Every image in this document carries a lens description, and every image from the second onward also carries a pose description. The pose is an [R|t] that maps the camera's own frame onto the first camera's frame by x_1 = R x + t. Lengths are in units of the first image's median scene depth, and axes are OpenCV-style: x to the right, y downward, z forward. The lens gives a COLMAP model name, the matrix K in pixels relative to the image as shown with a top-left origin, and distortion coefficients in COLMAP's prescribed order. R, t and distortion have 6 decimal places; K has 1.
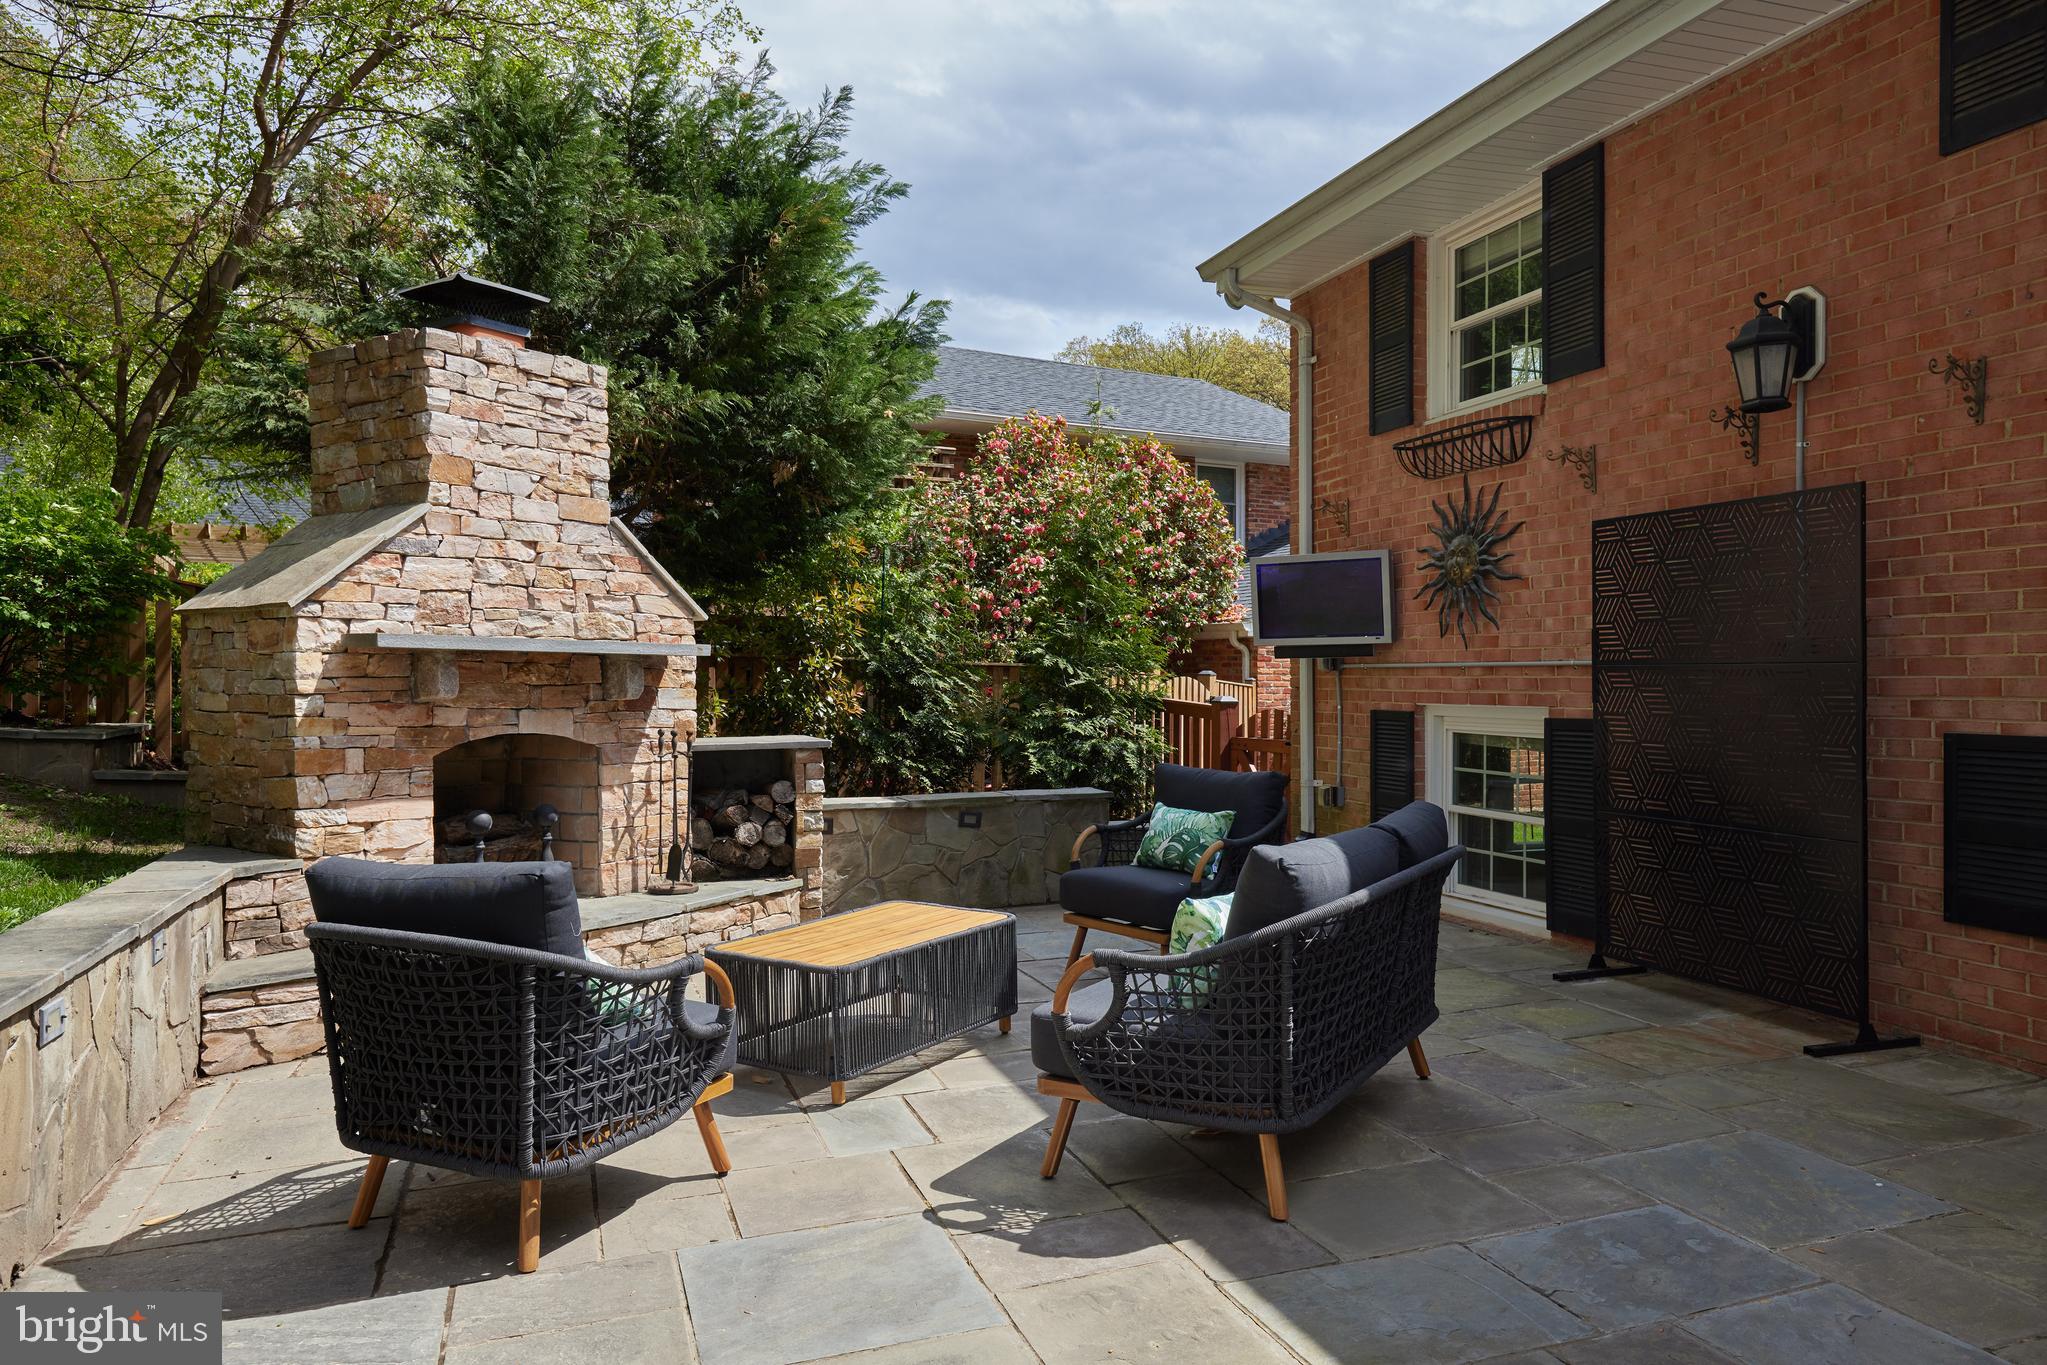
lens RADIAL K [[1316.9, 0, 1023.5], [0, 1316.9, 682.5], [0, 0, 1]] dist [-0.003104, -0.001339]
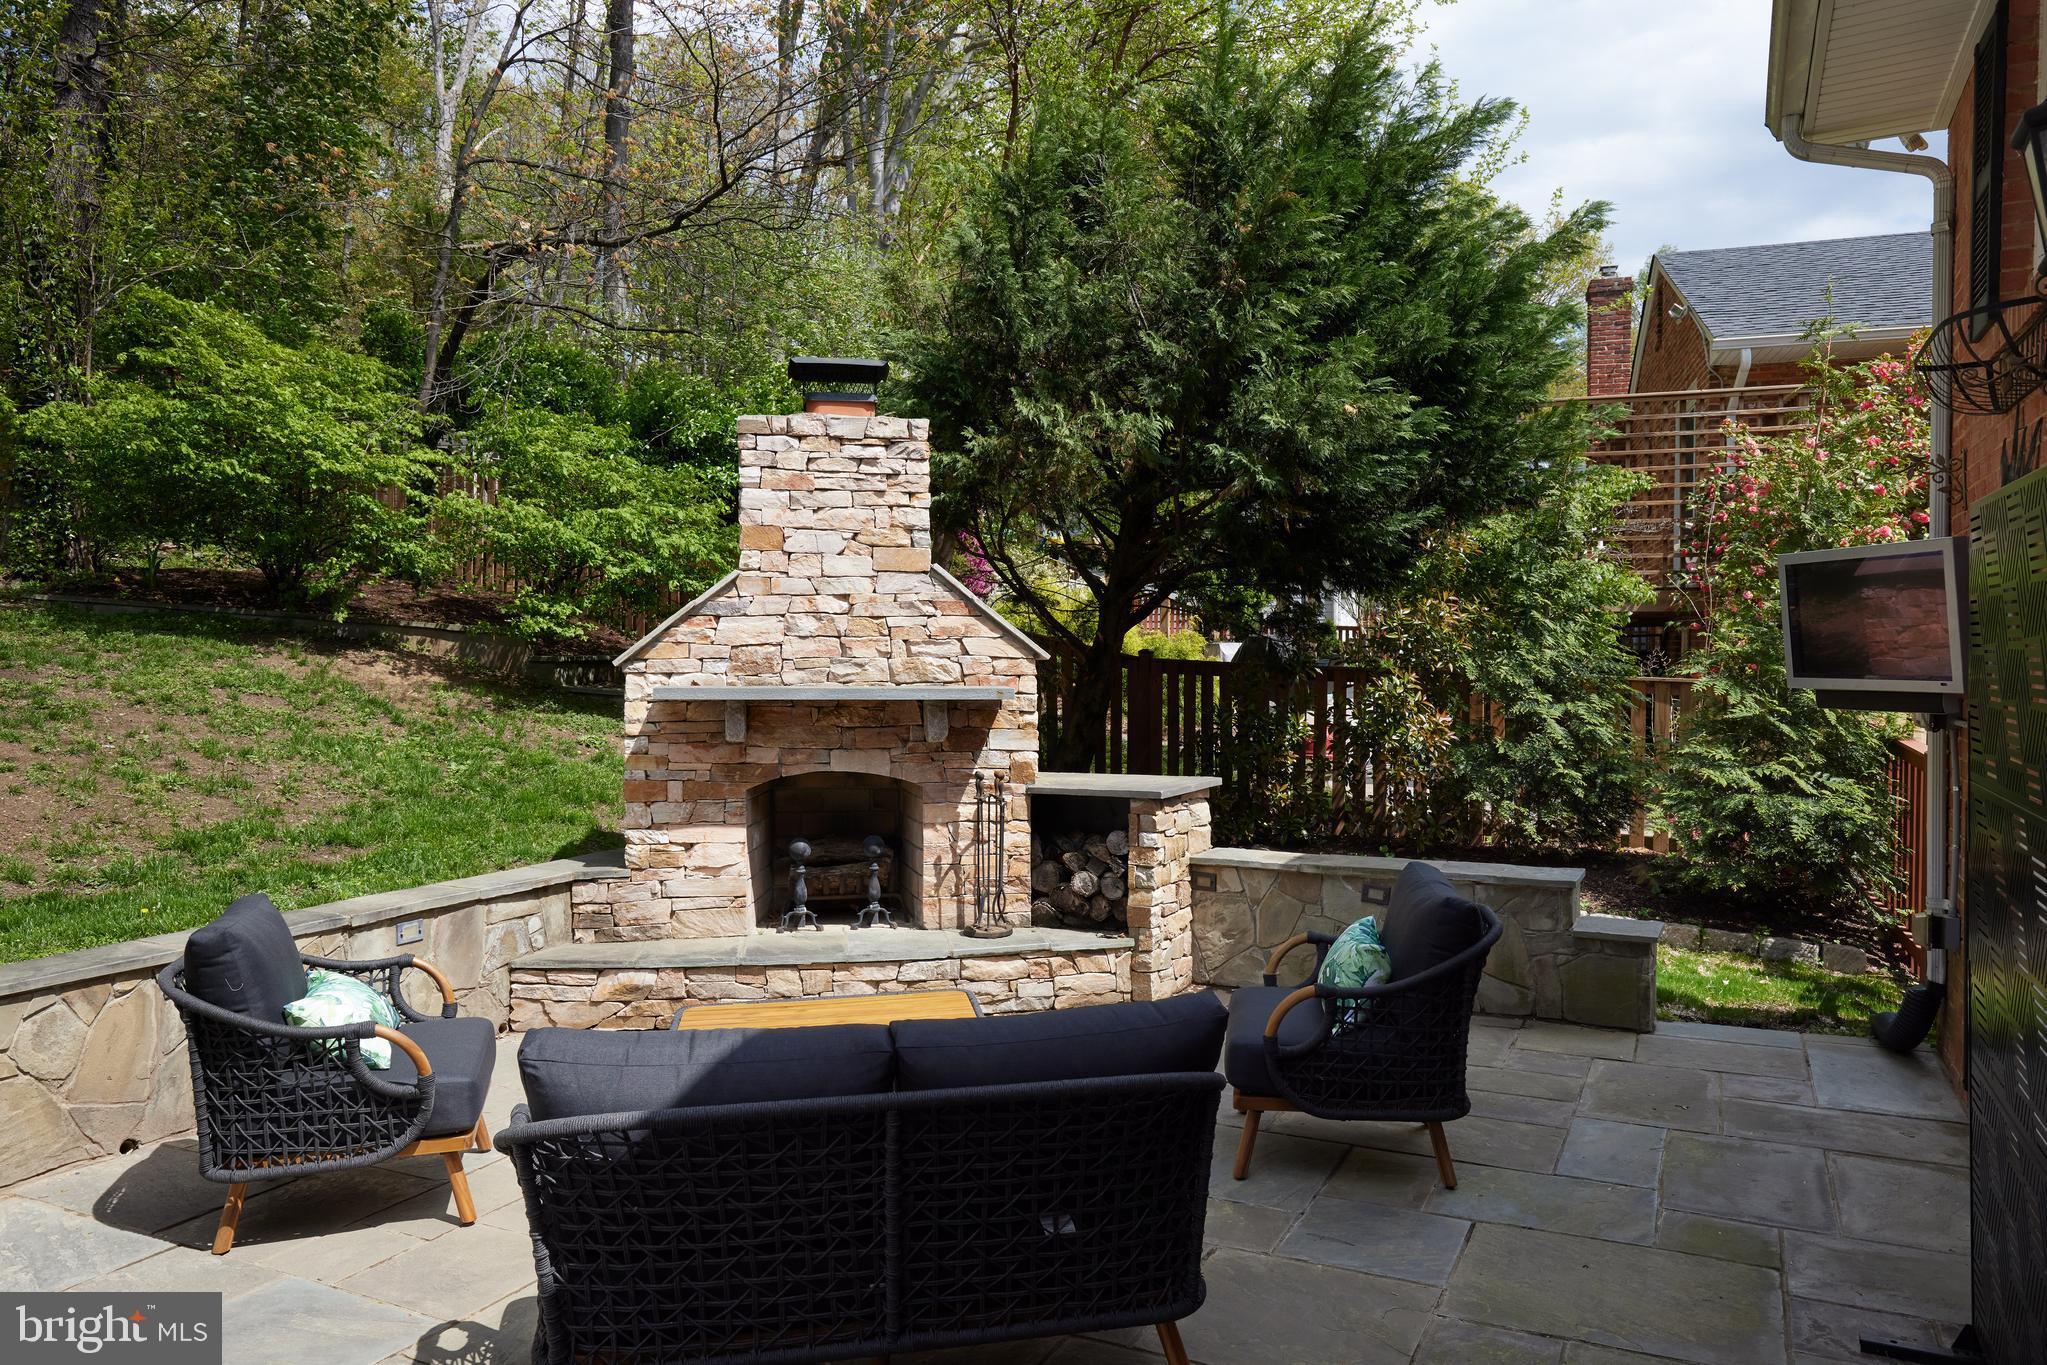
lens RADIAL K [[1350.9, 0, 1023.5], [0, 1350.9, 682.5], [0, 0, 1]] dist [0.000837, 0.000315]
pose [[0.692996, 0.017419, -0.720731, 0.515324], [-0.001236, 0.999735, 0.022975, -0.058815], [0.720940, -0.015031, 0.692834, 0.325750]]
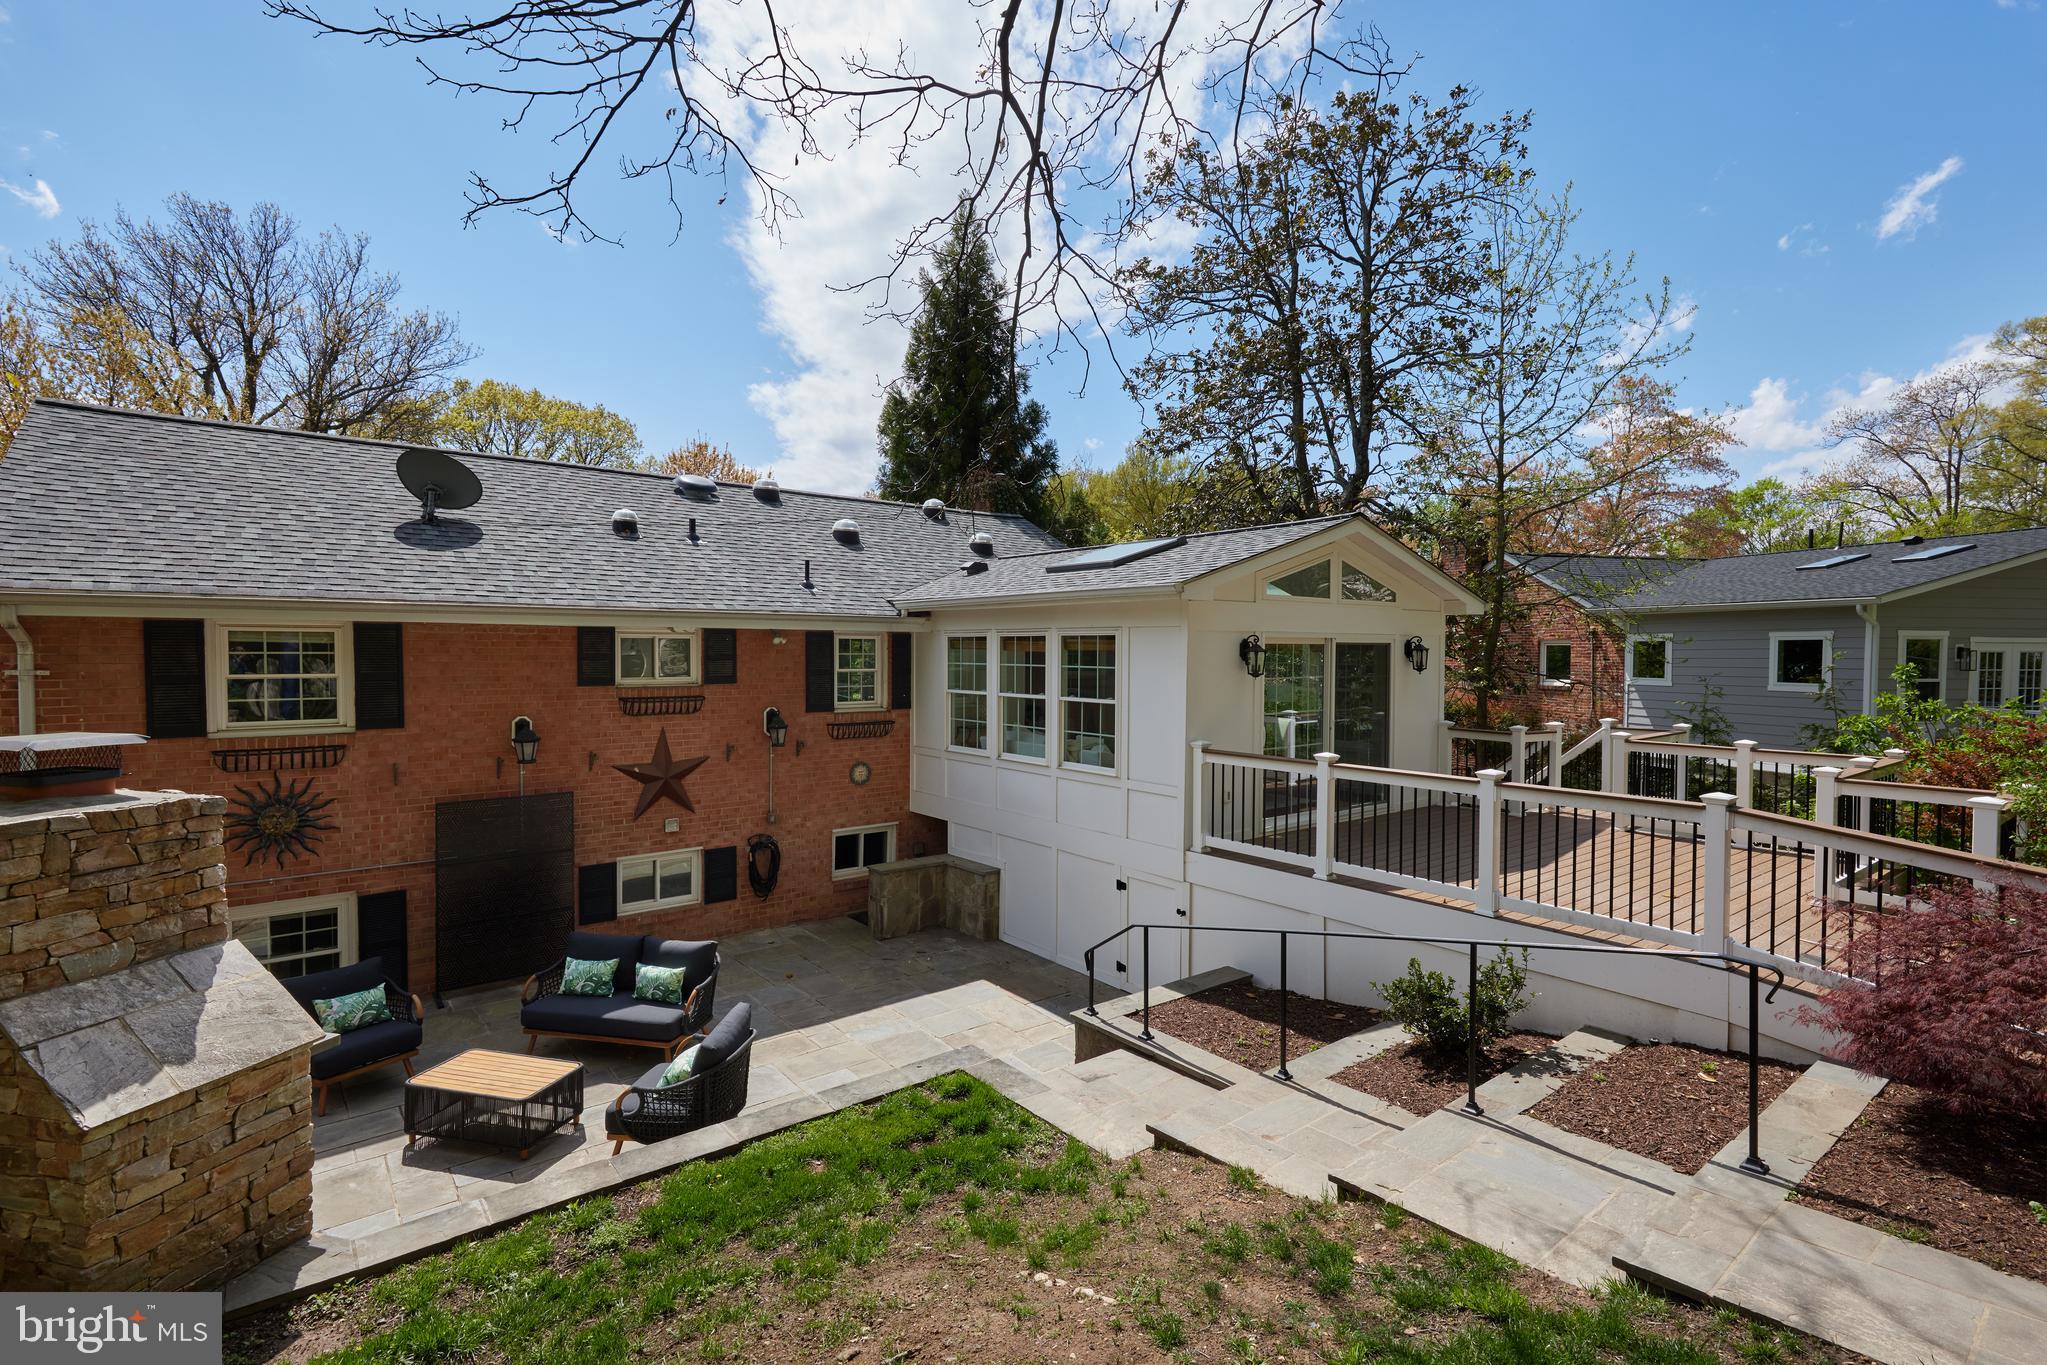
lens RADIAL K [[978.6, 0, 1023.5], [0, 978.6, 682.5], [0, 0, 1]] dist [0.028879, -0.000731]
pose [[-0.311256, -0.034091, 0.949714, -1.397400], [0.007324, 0.999241, 0.038269, -0.364059], [-0.950298, 0.018868, -0.310770, 0.529124]]
